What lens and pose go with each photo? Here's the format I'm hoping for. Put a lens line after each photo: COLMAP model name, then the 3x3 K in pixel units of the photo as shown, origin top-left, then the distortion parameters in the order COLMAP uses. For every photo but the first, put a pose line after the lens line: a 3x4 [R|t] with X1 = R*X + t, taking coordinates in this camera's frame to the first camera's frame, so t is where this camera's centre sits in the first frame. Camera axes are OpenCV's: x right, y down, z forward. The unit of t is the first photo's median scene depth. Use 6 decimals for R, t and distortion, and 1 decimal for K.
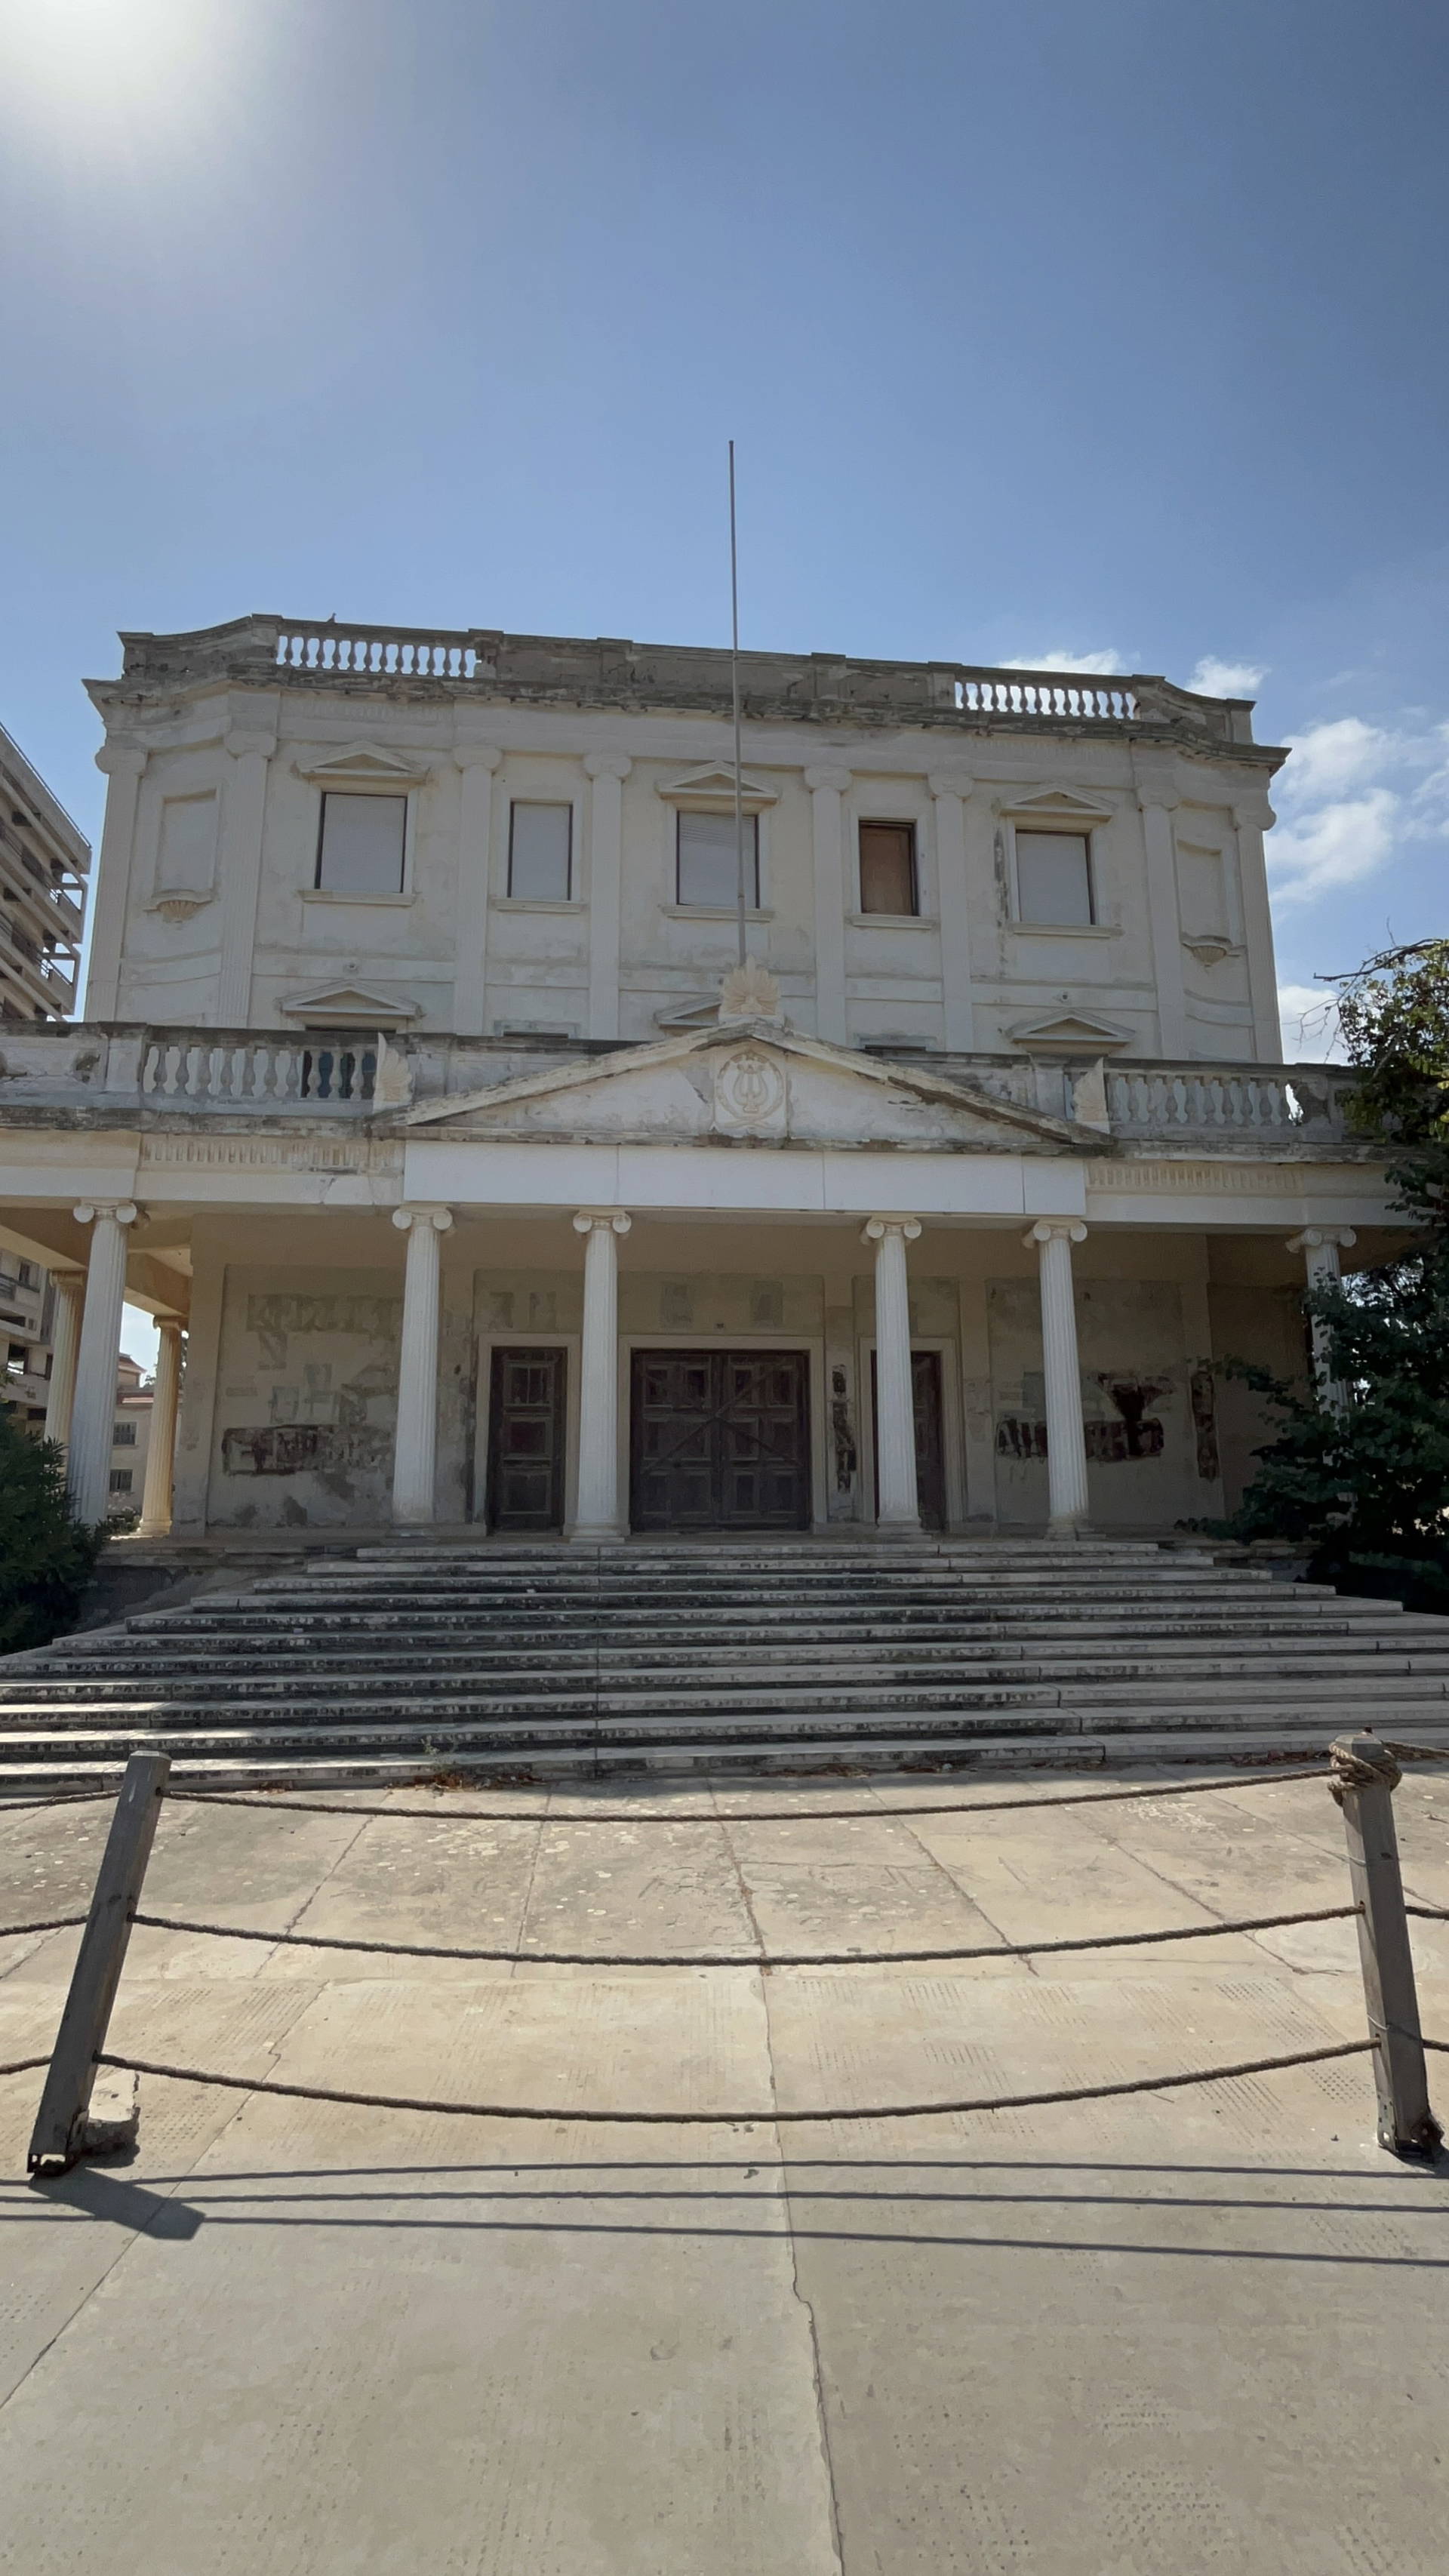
lens RADIAL K [[1205.9, 0, 723.2], [0, 1205.9, 1279.8], [0, 0, 1]] dist [-0.001030, 0.000095]
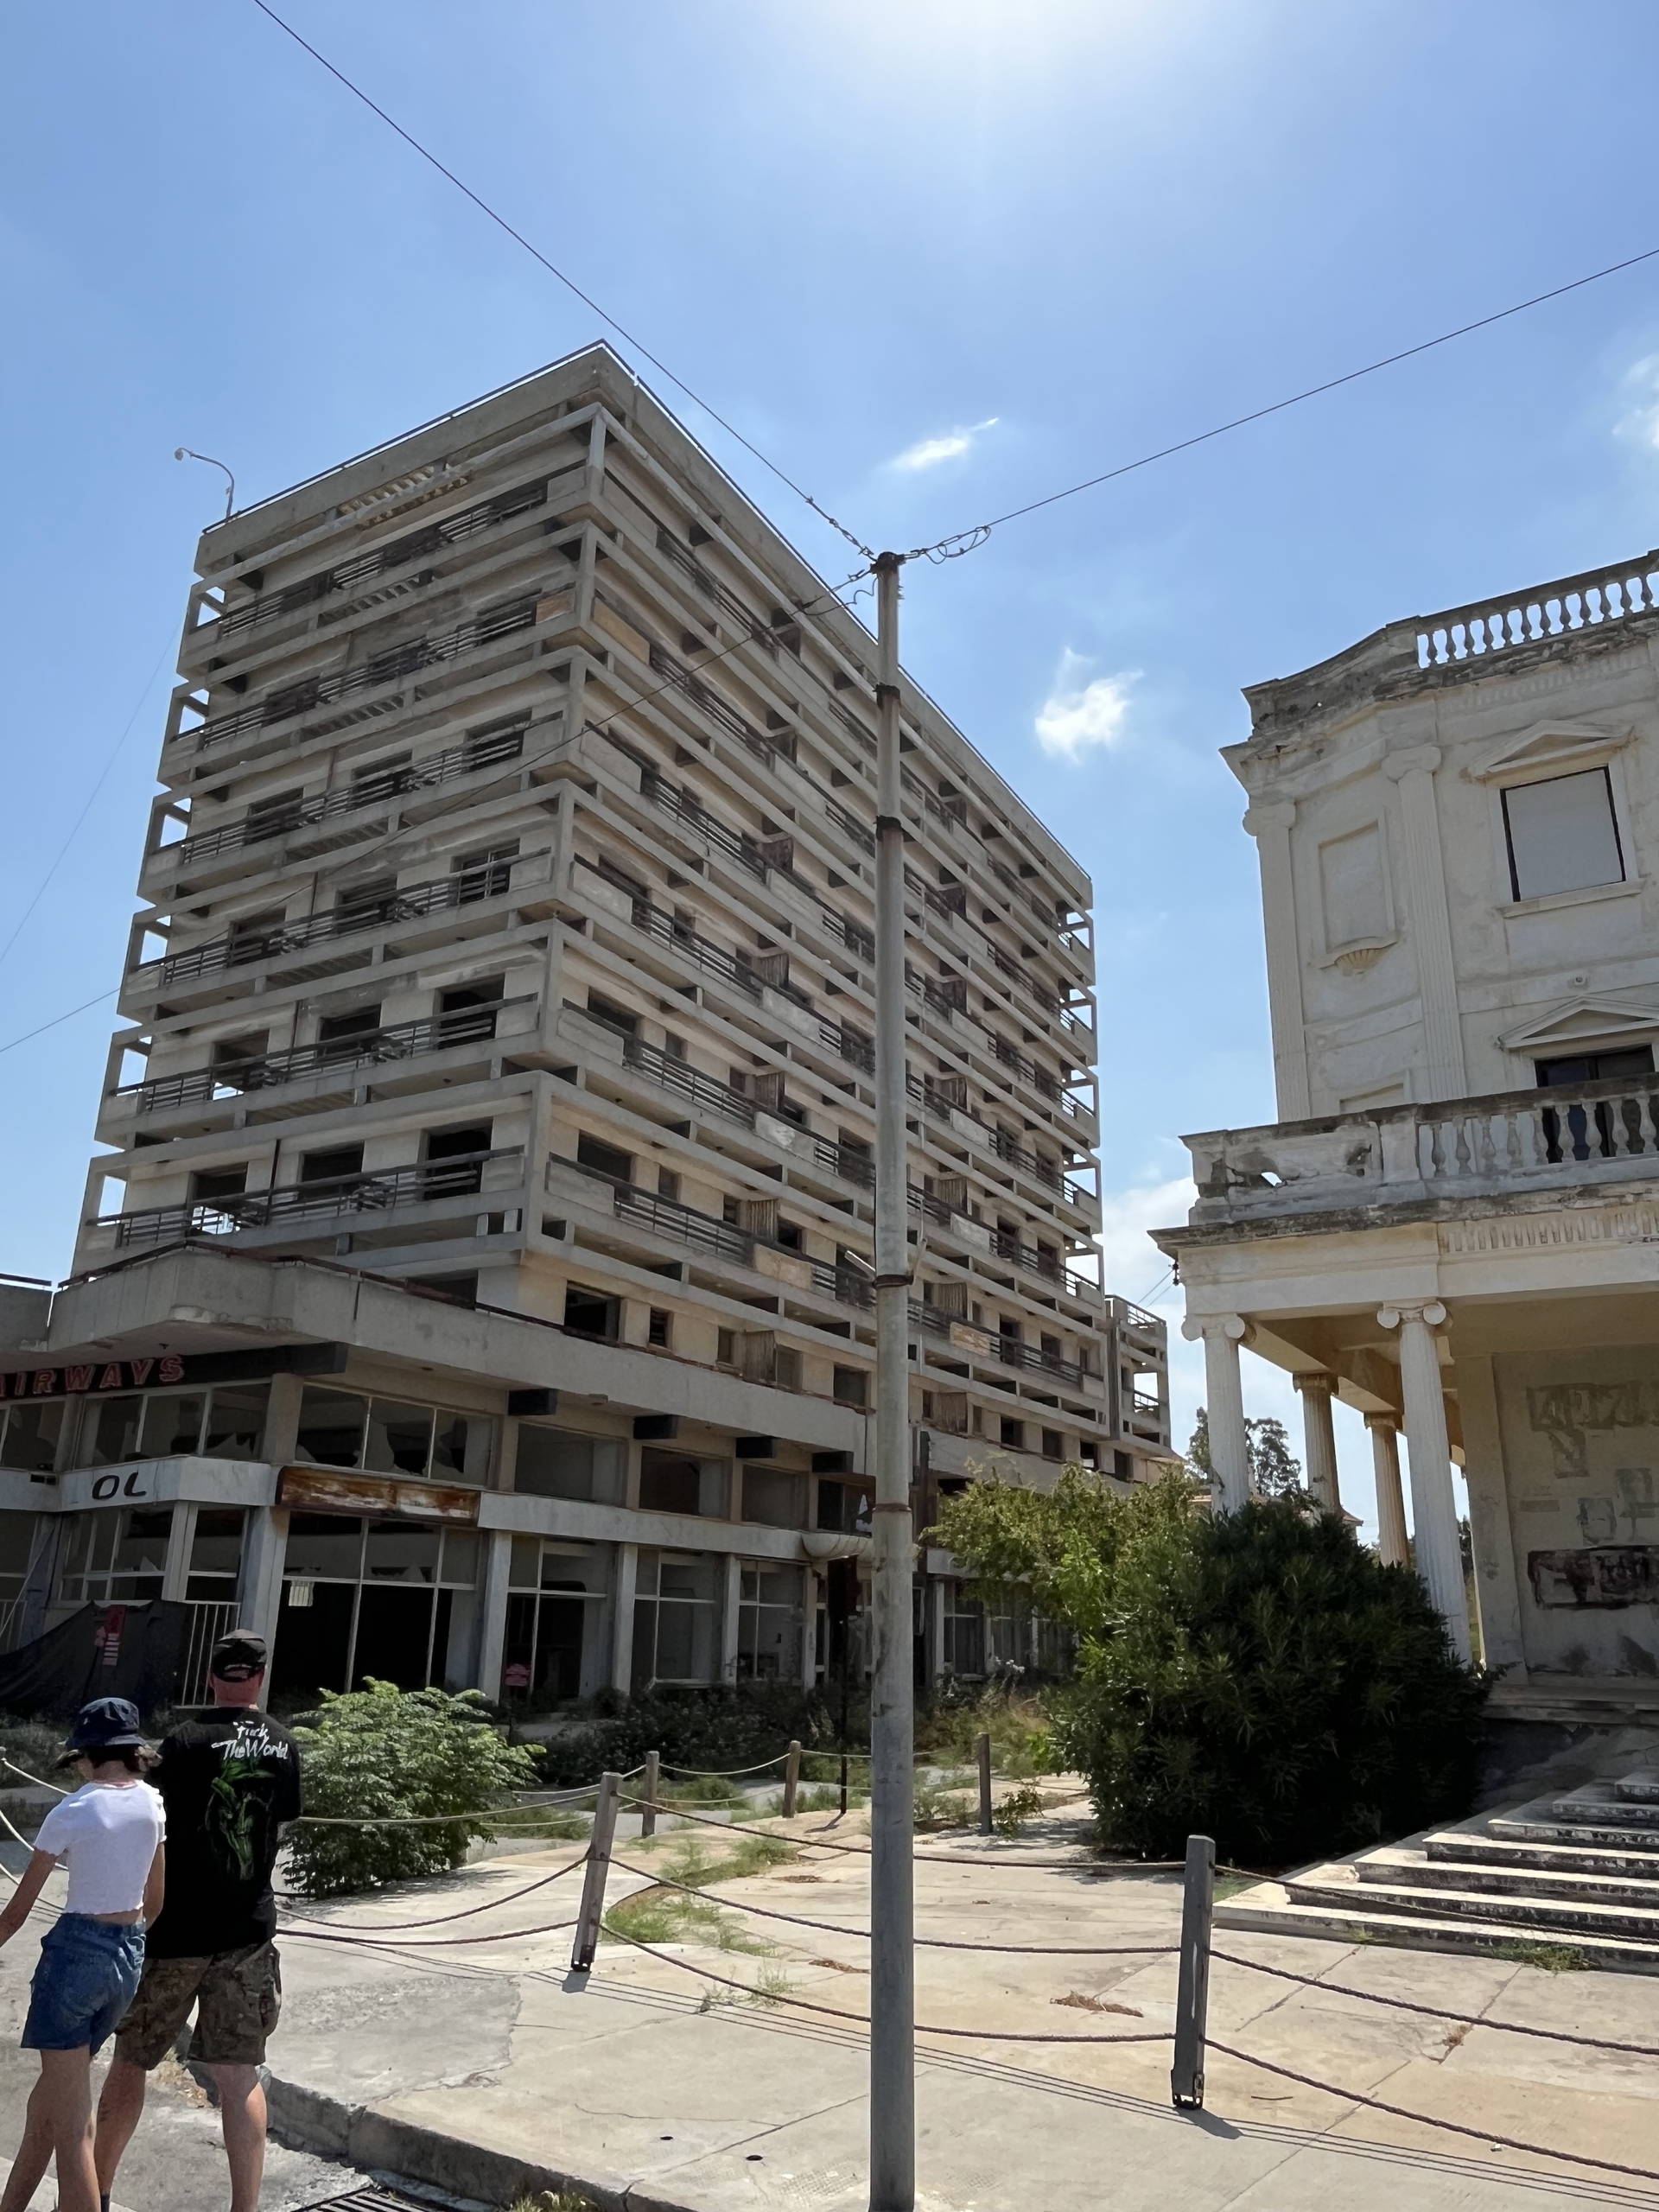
lens RADIAL K [[1578.3, 0, 829.5], [0, 1578.3, 1106.0], [0, 0, 1]] dist [-0.000109, -0.003785]
pose [[0.806322, -0.168059, -0.567099, -0.120170], [0.088741, 0.982305, -0.164929, -0.039548], [0.584782, 0.082661, 0.806968, -0.179770]]
